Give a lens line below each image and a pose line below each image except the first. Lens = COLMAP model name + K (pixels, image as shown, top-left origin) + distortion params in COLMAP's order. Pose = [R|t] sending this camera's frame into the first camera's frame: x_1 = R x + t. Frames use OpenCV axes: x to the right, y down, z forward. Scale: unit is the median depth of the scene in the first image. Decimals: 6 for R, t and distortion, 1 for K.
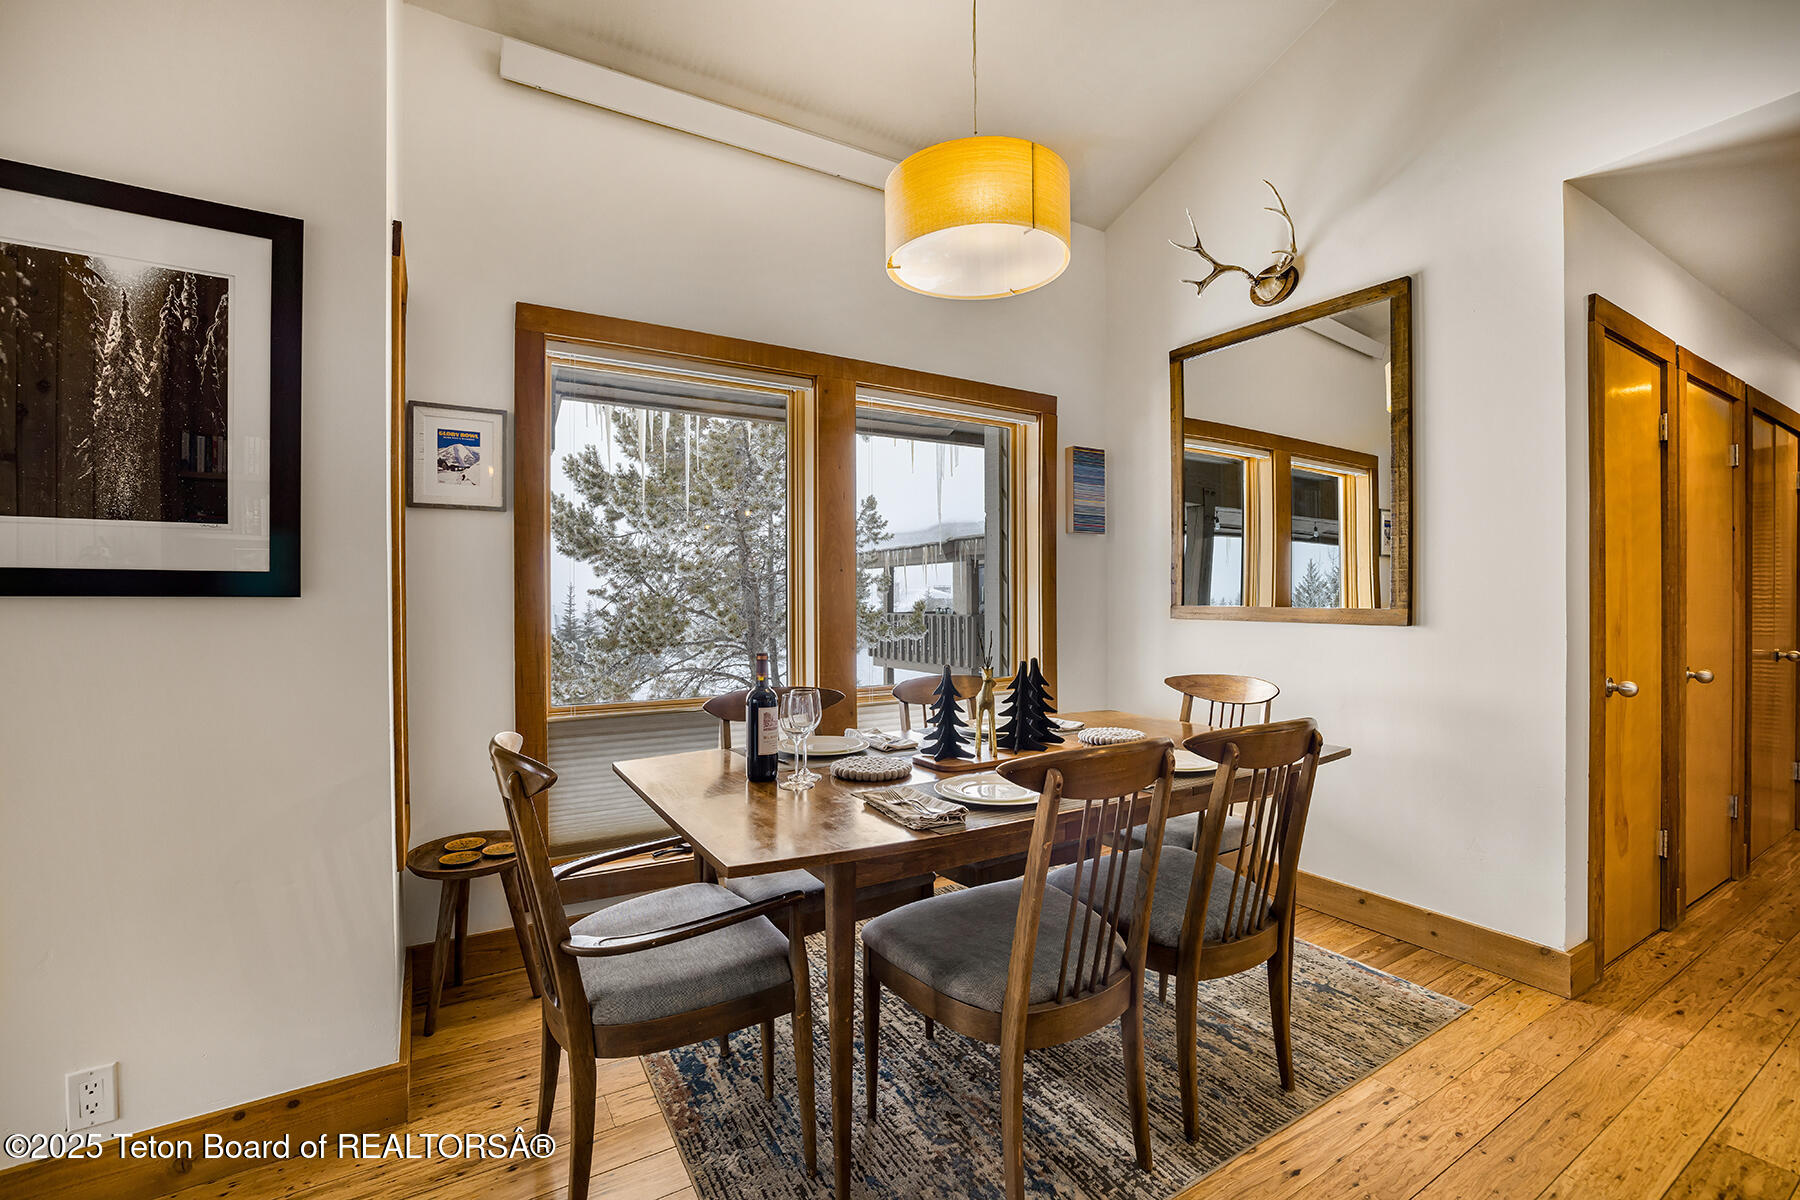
lens RADIAL K [[787.4, 0, 890.2], [0, 787.4, 598.7], [0, 0, 1]] dist [-0.014468, 0.000303]
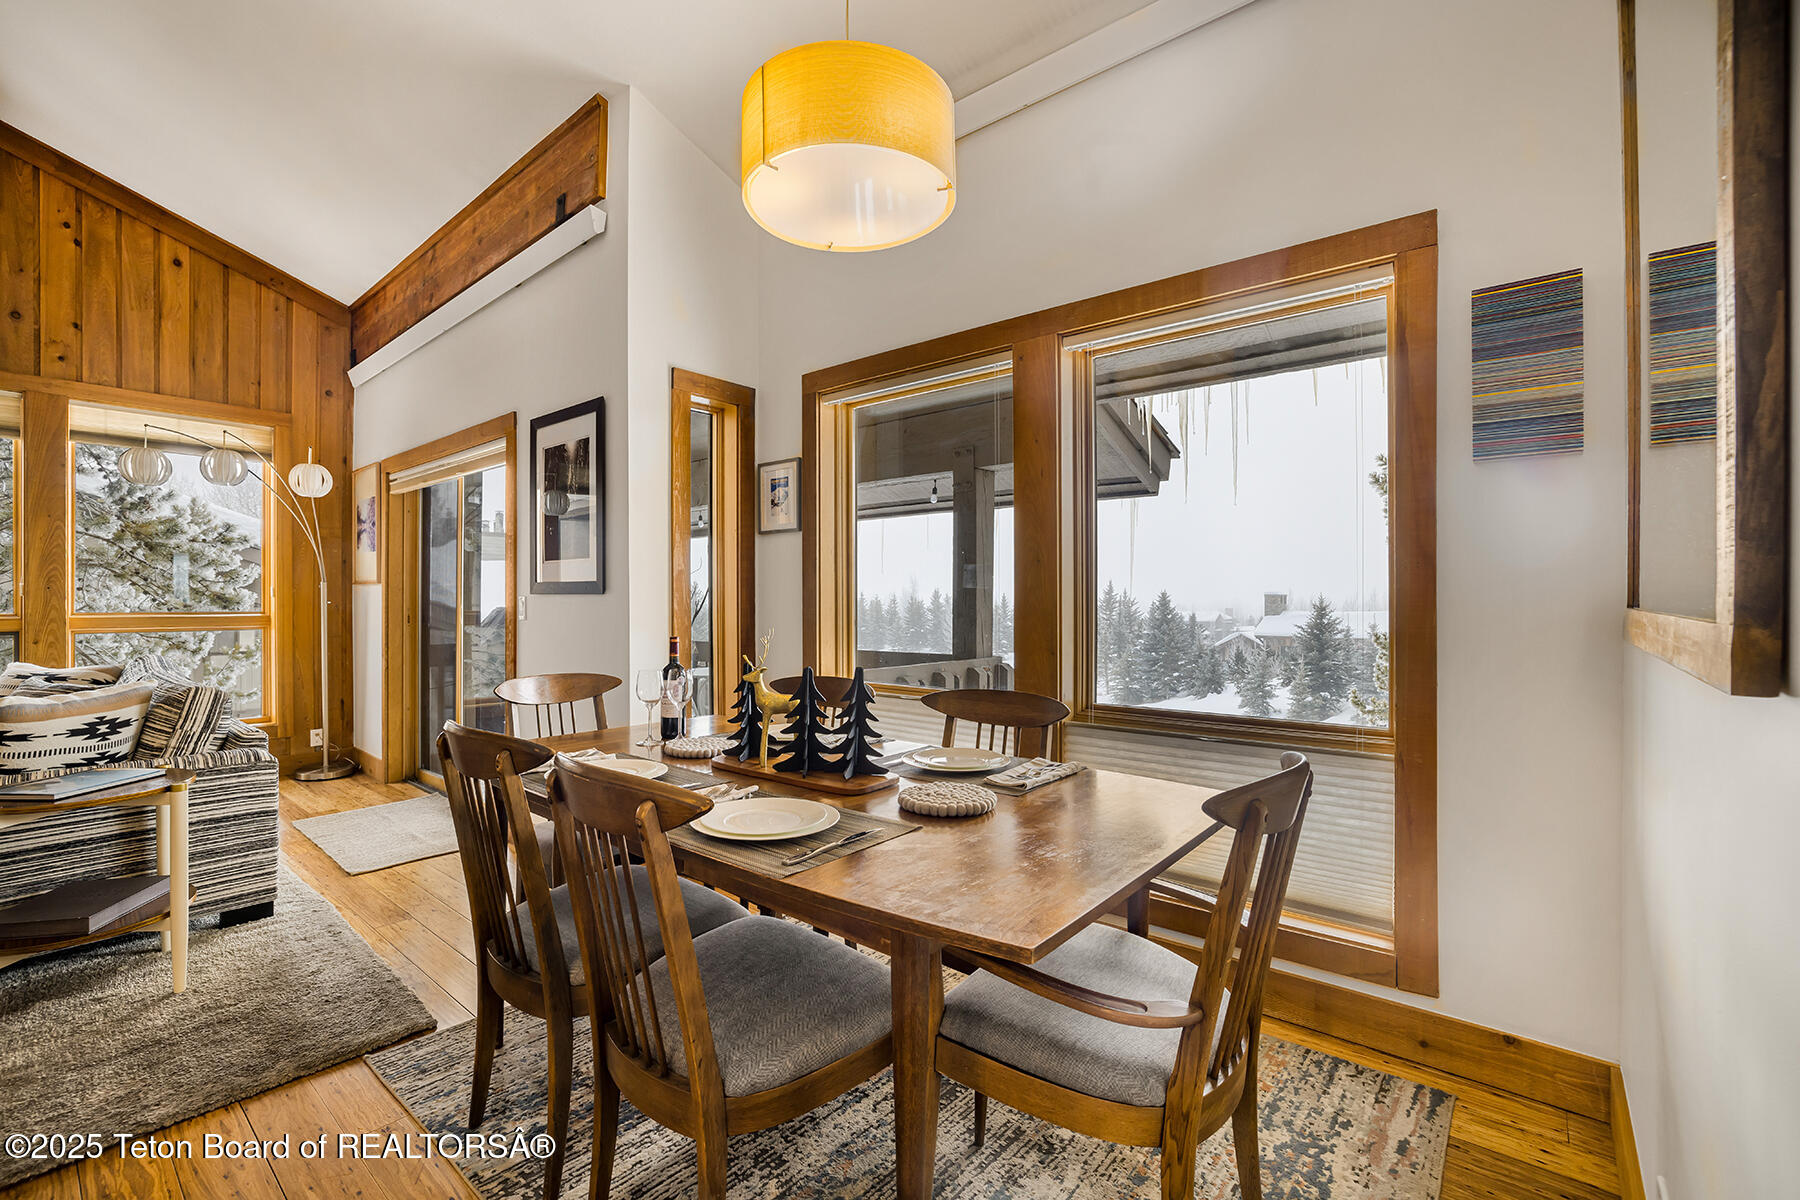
lens RADIAL K [[787.4, 0, 890.9], [0, 787.4, 601.9], [0, 0, 1]] dist [-0.014468, 0.000303]
pose [[0.338105, 0.001410, -0.941107, 0.871413], [0.004652, 0.999984, 0.003169, 0.009420], [0.941097, -0.005449, 0.338093, 0.693238]]
